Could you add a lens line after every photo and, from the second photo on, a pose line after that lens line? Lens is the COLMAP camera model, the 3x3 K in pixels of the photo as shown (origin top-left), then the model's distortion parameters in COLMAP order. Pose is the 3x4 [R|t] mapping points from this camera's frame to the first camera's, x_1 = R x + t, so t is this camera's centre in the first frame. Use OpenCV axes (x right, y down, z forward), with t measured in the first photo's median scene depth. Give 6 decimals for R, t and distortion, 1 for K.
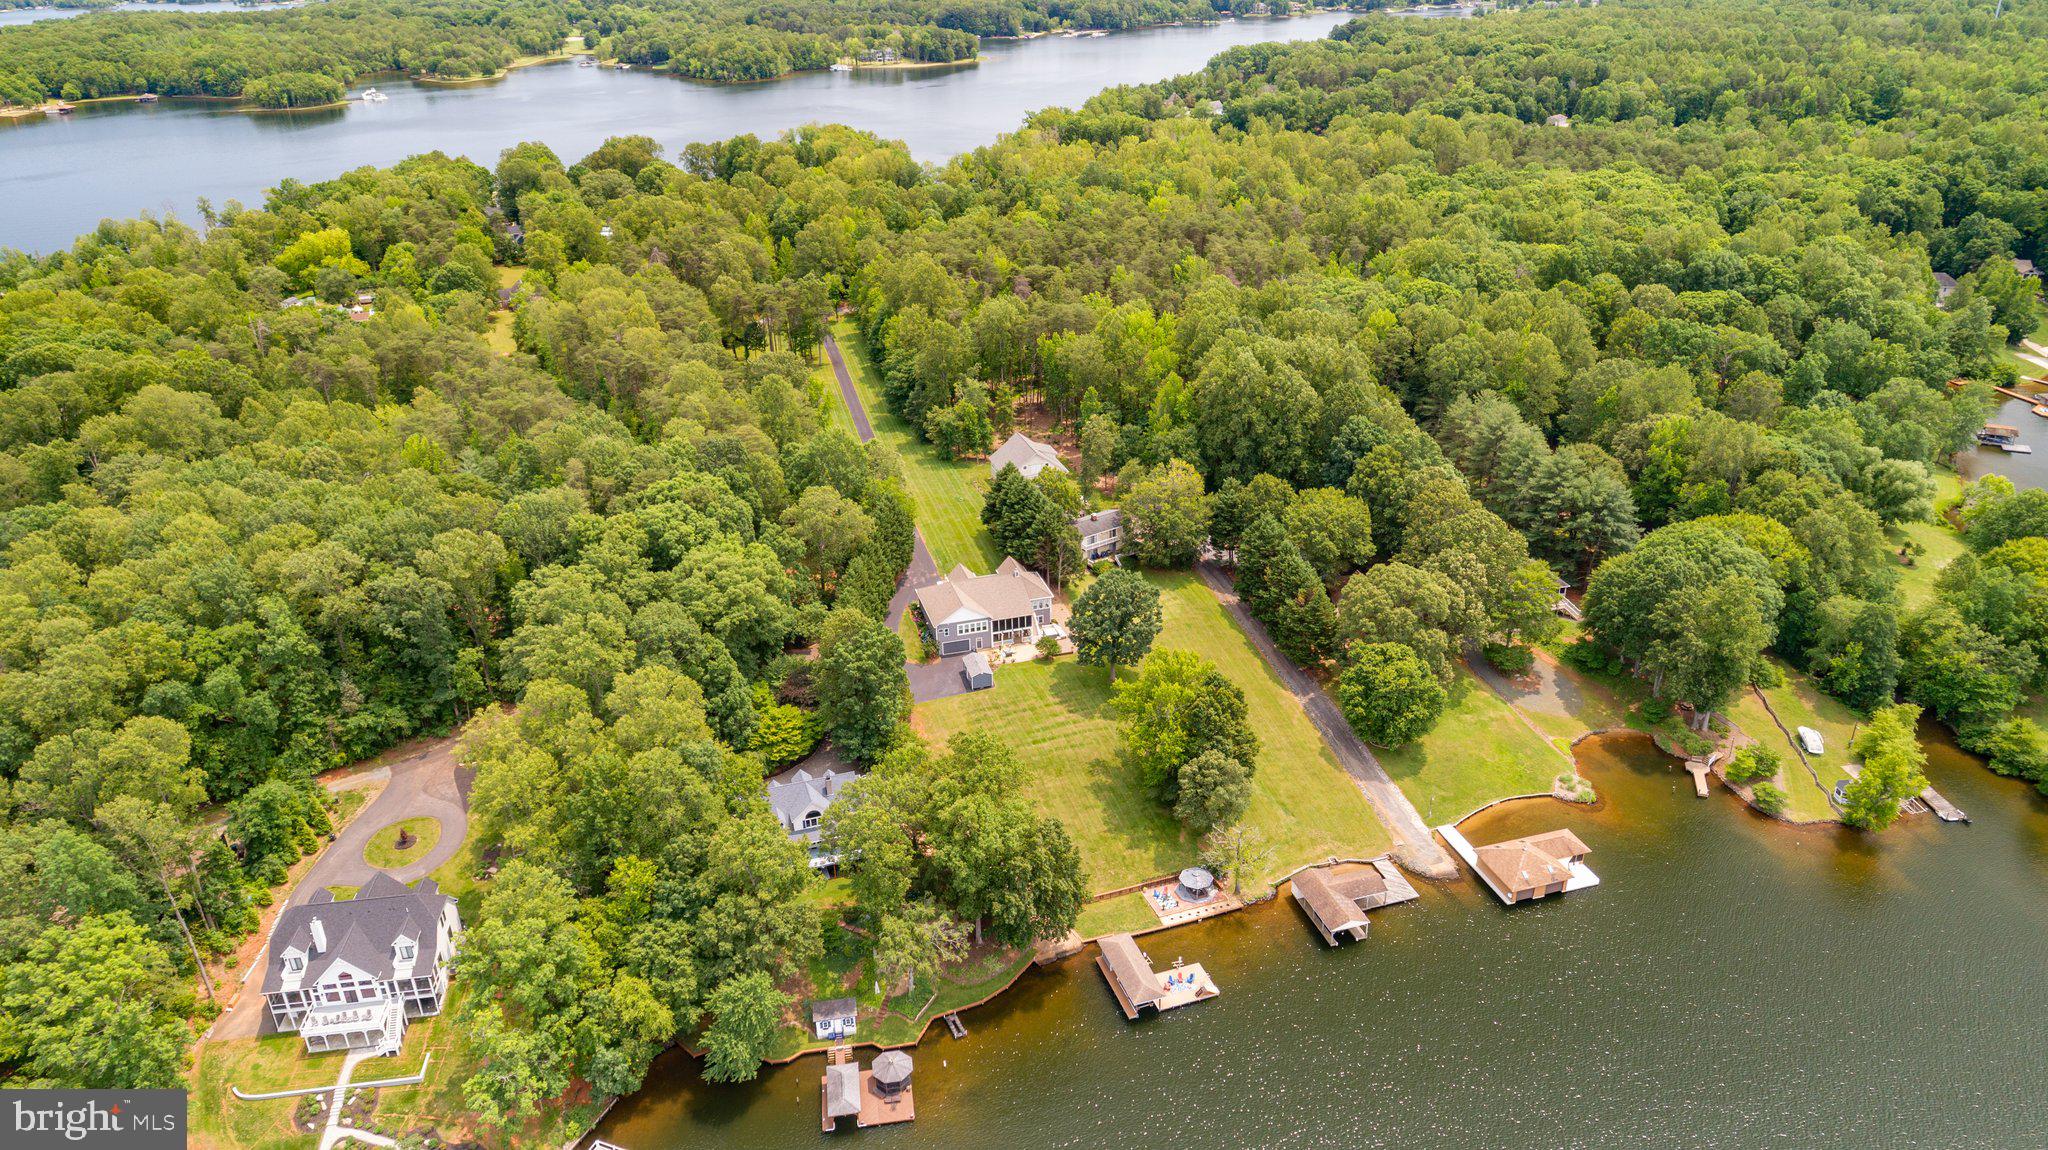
lens RADIAL K [[1383.6, 0, 1021.4], [0, 1383.6, 572.4], [0, 0, 1]] dist [-0.008931, 0.007685]
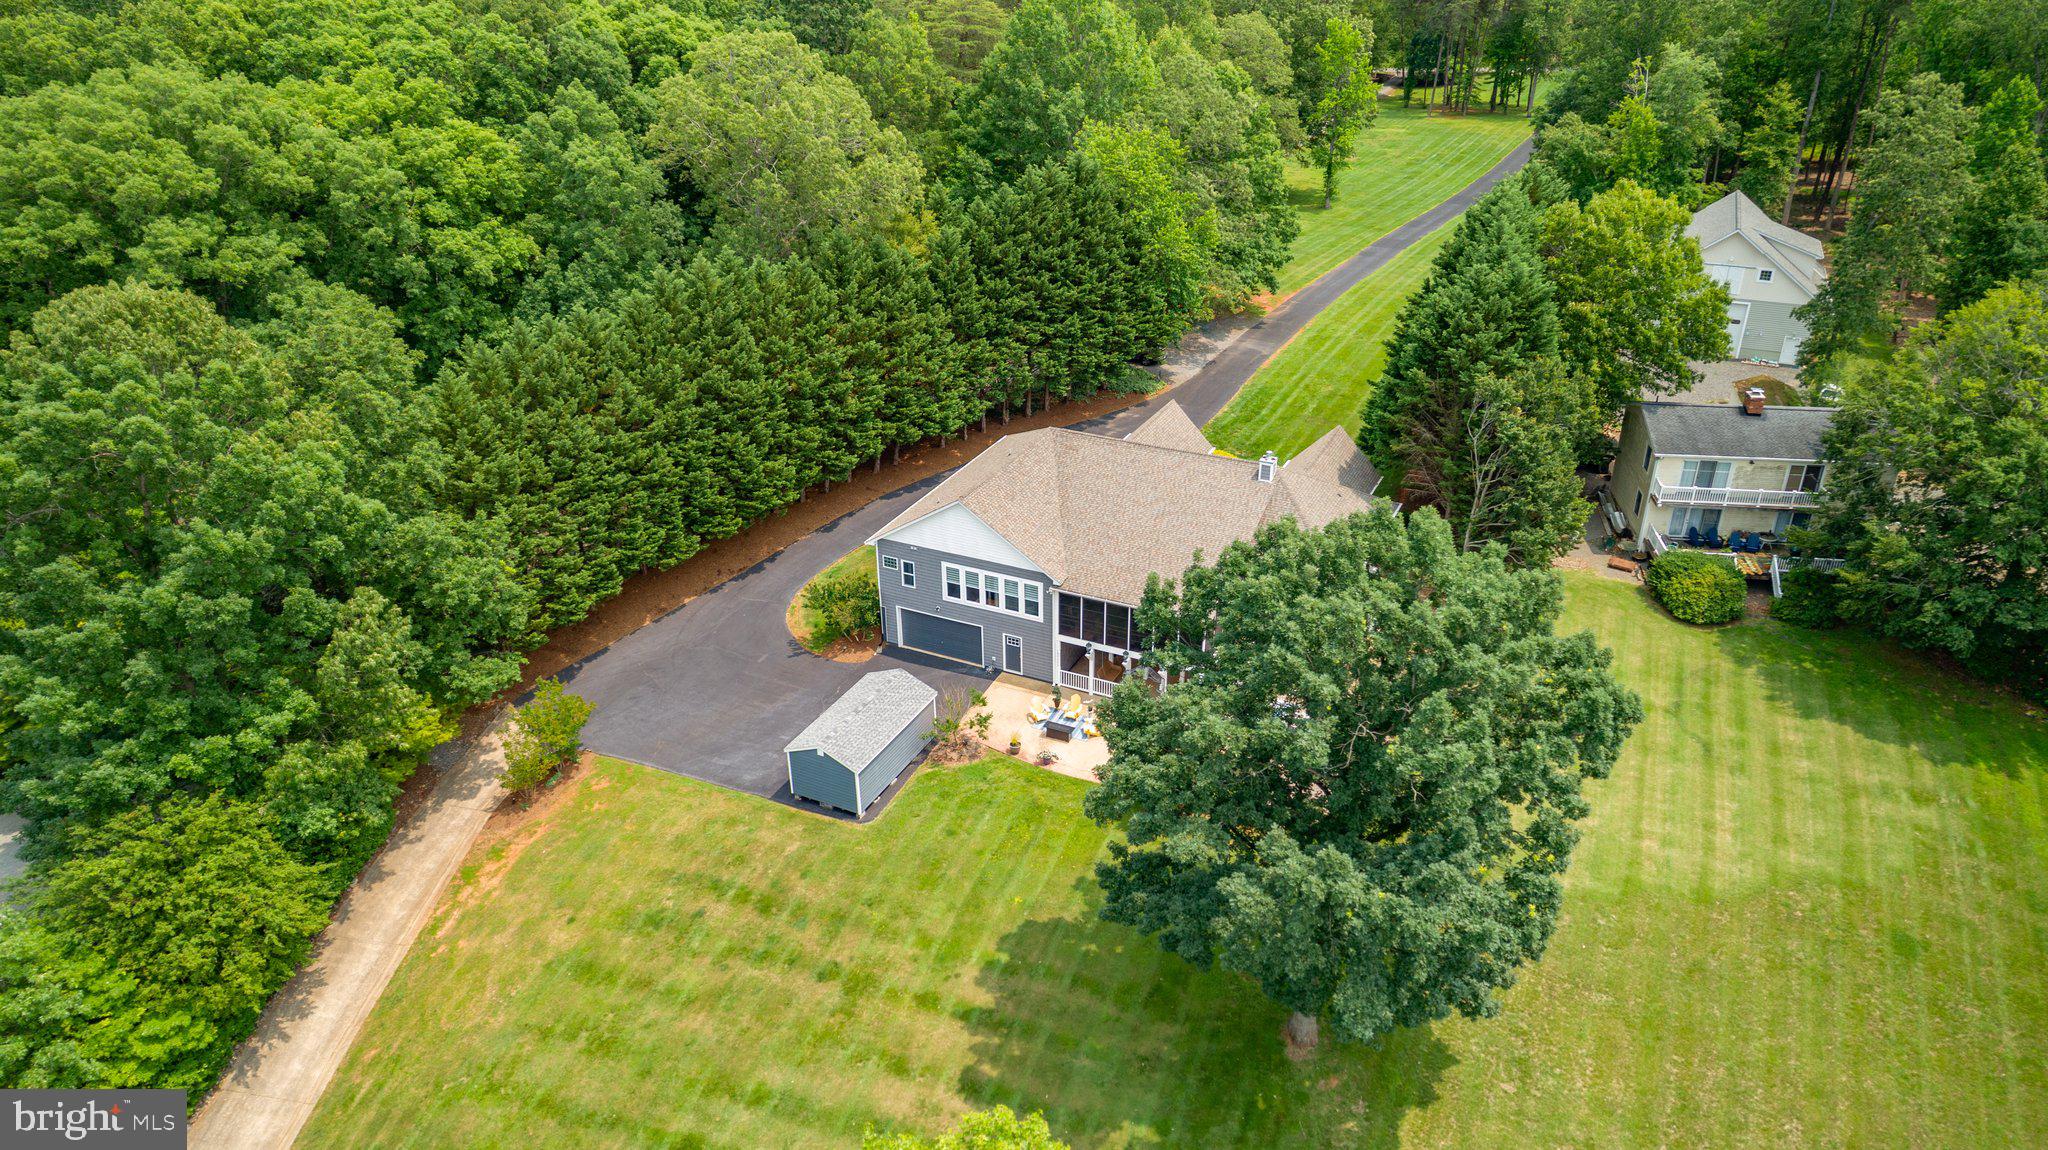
lens RADIAL K [[1383.6, 0, 1021.4], [0, 1383.6, 572.4], [0, 0, 1]] dist [-0.008931, 0.007685]
pose [[0.742730, 0.321270, -0.587485, 0.143511], [-0.293961, 0.944754, 0.145004, -0.006158], [0.601614, 0.064999, 0.796138, 0.856429]]
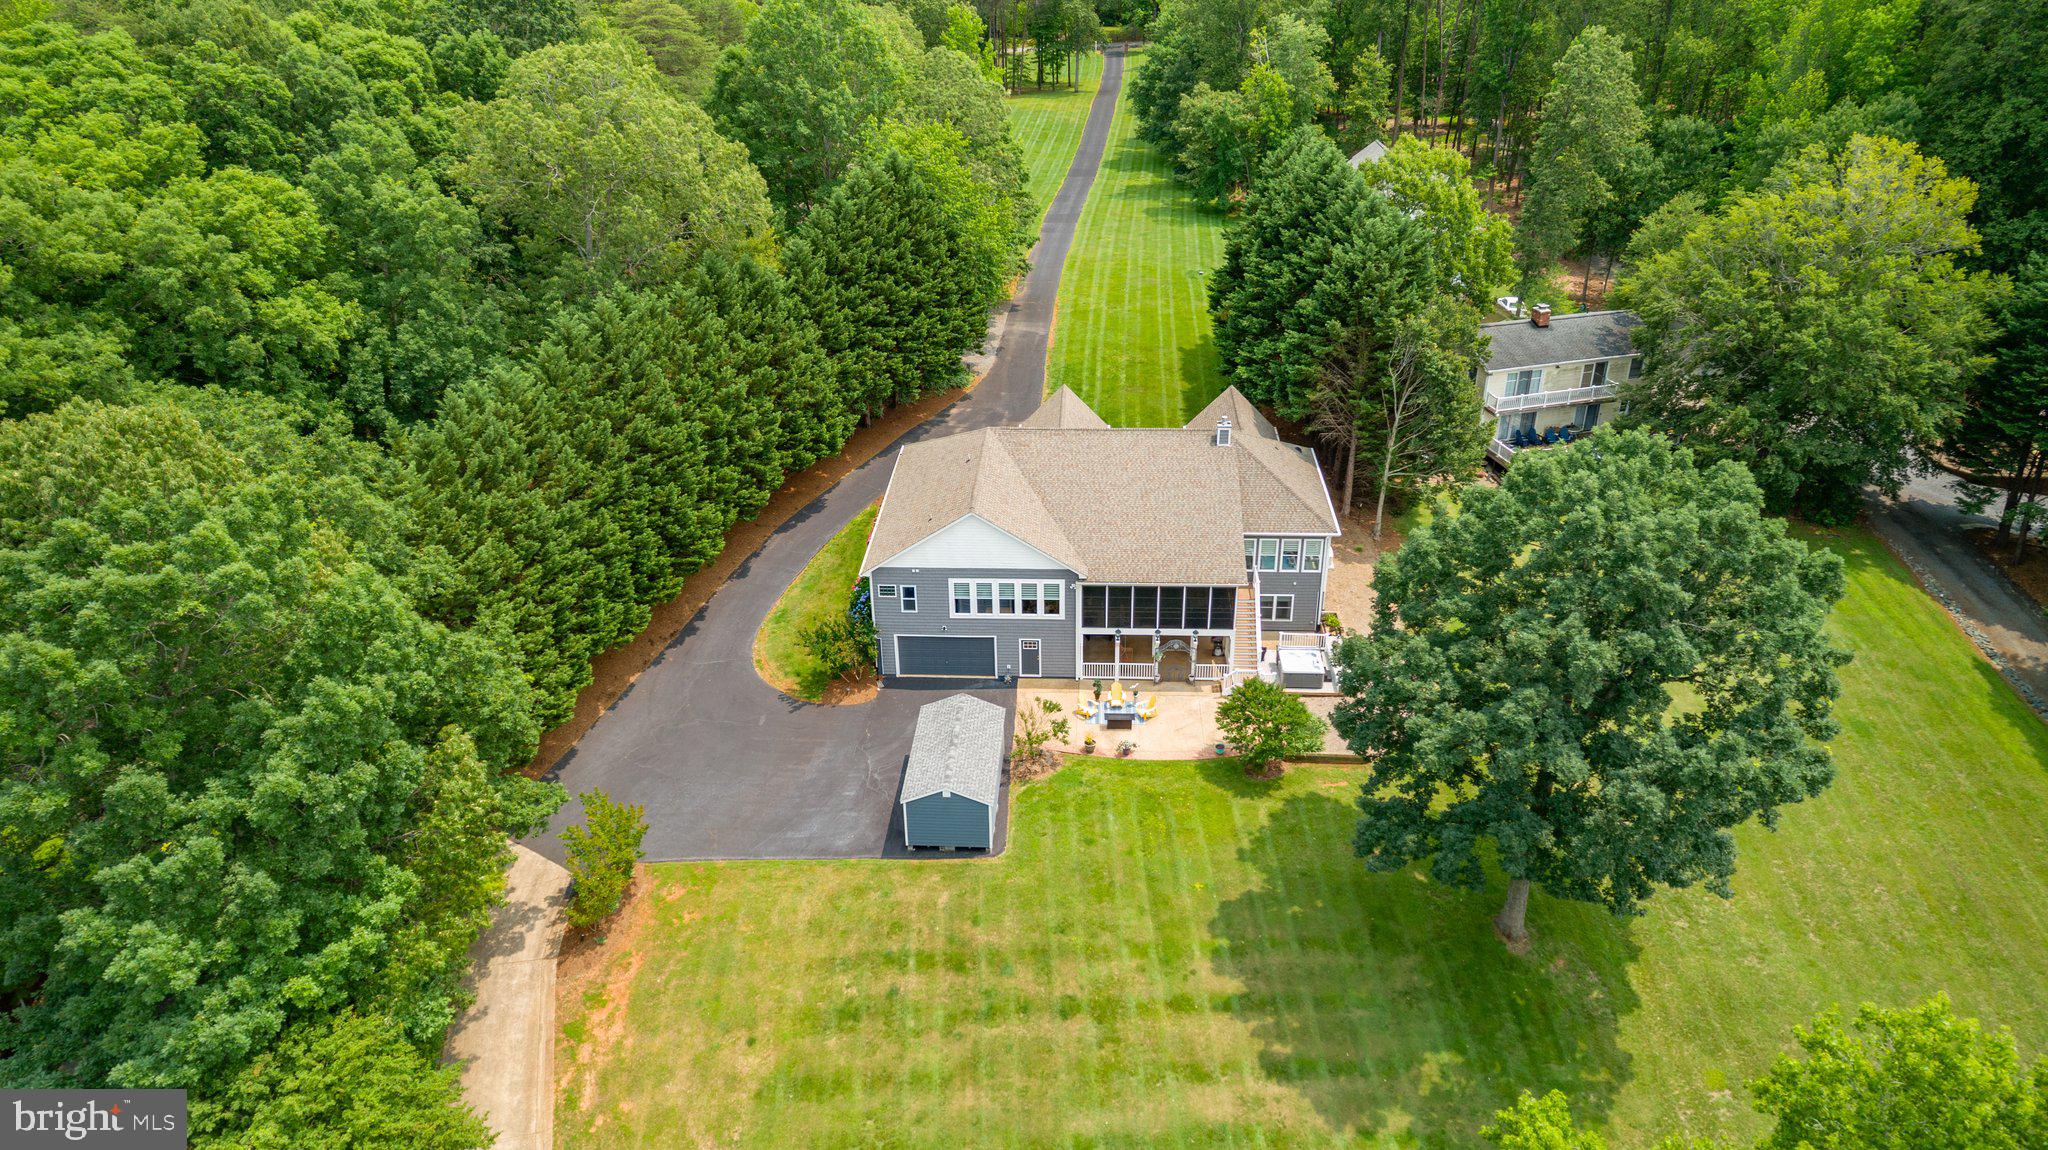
lens RADIAL K [[1383.6, 0, 1021.4], [0, 1383.6, 572.4], [0, 0, 1]] dist [-0.008931, 0.007685]
pose [[0.945490, 0.160517, -0.283343, 0.047780], [-0.146853, 0.986751, 0.068971, 0.017229], [0.290660, -0.023602, 0.956535, 0.811266]]
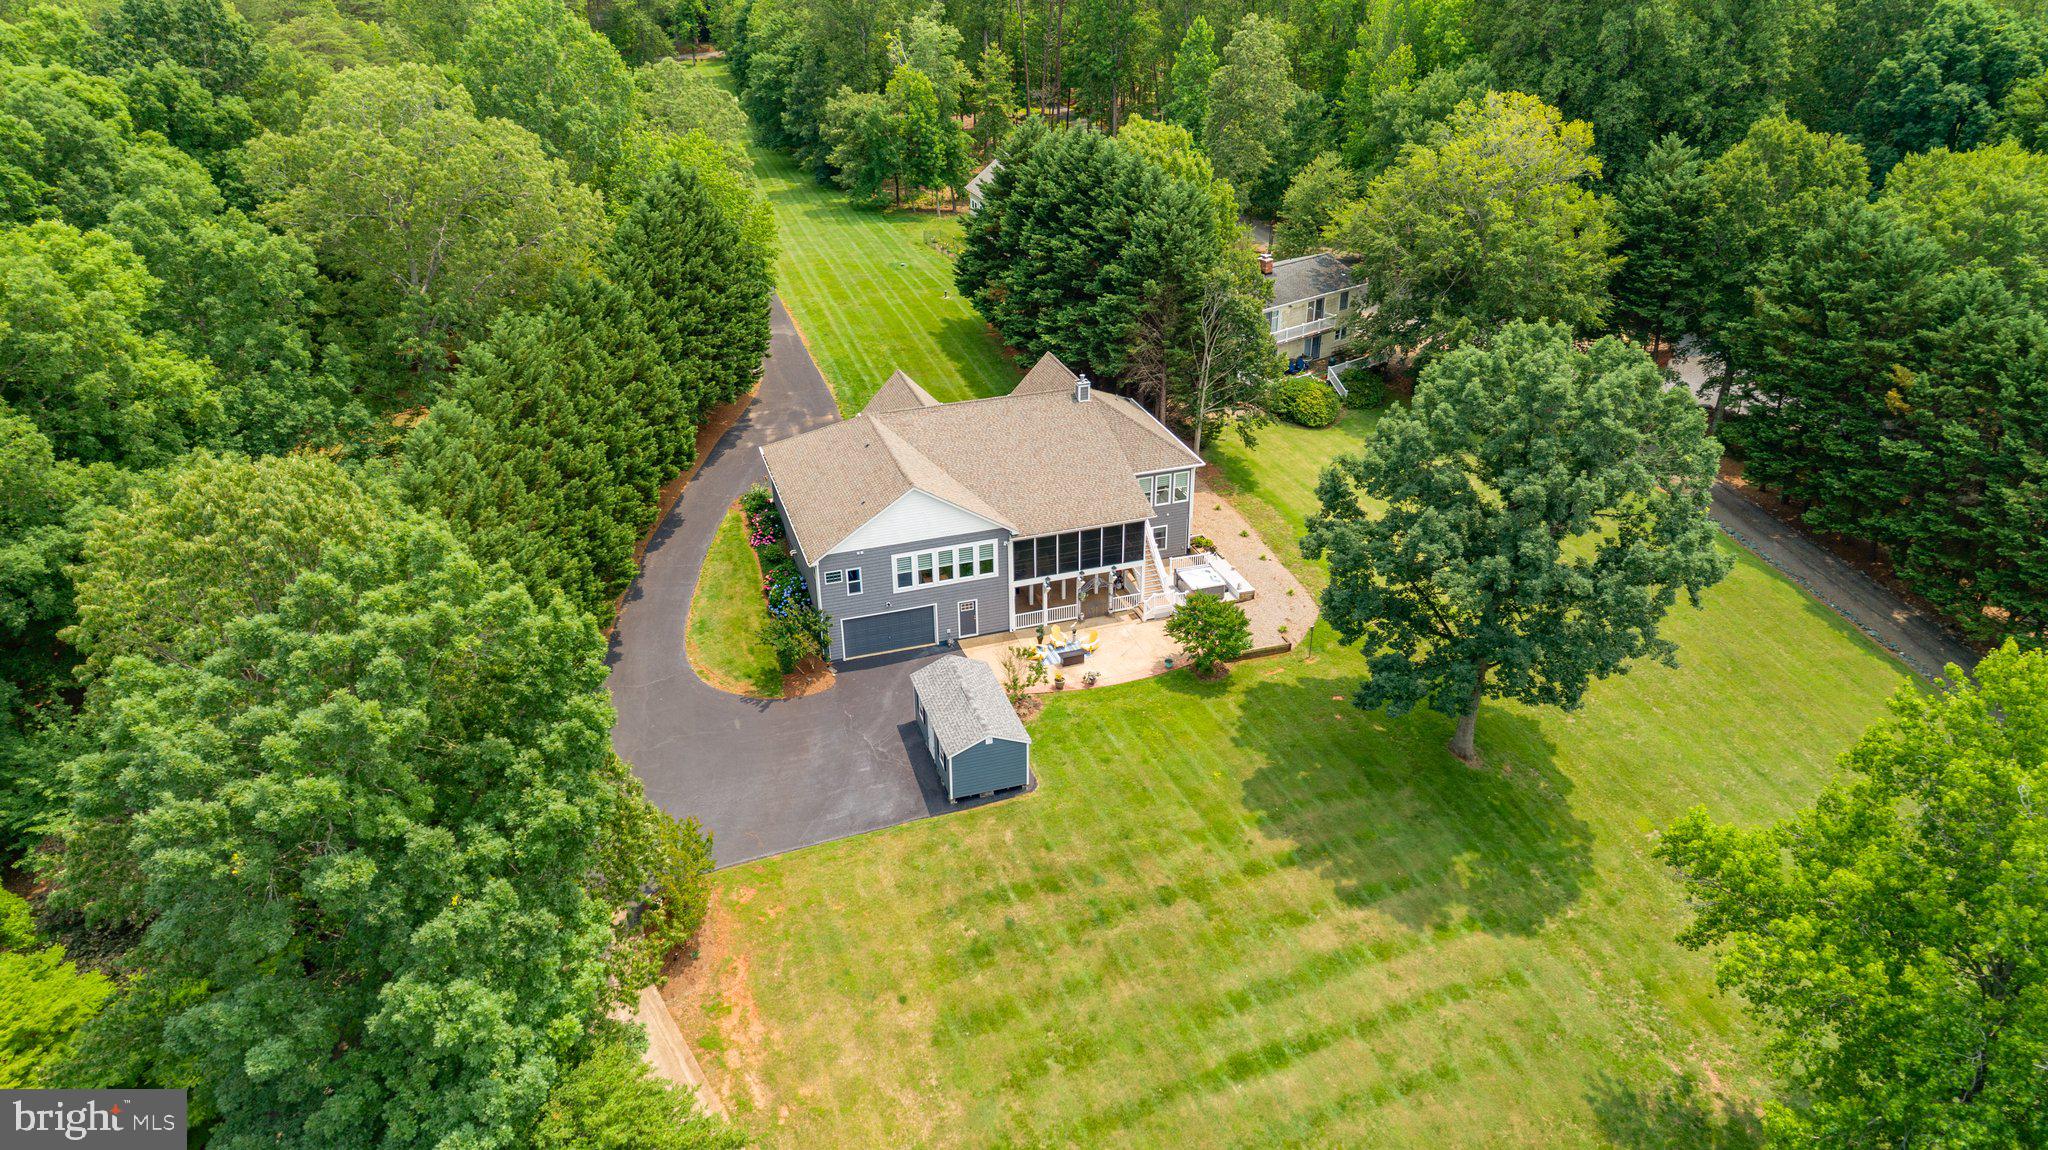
lens RADIAL K [[1383.6, 0, 1021.4], [0, 1383.6, 572.4], [0, 0, 1]] dist [-0.008931, 0.007685]
pose [[0.999173, -0.007381, 0.039987, -0.033989], [0.005857, 0.999258, 0.038080, 0.033448], [-0.040238, -0.037814, 0.998474, 0.779939]]
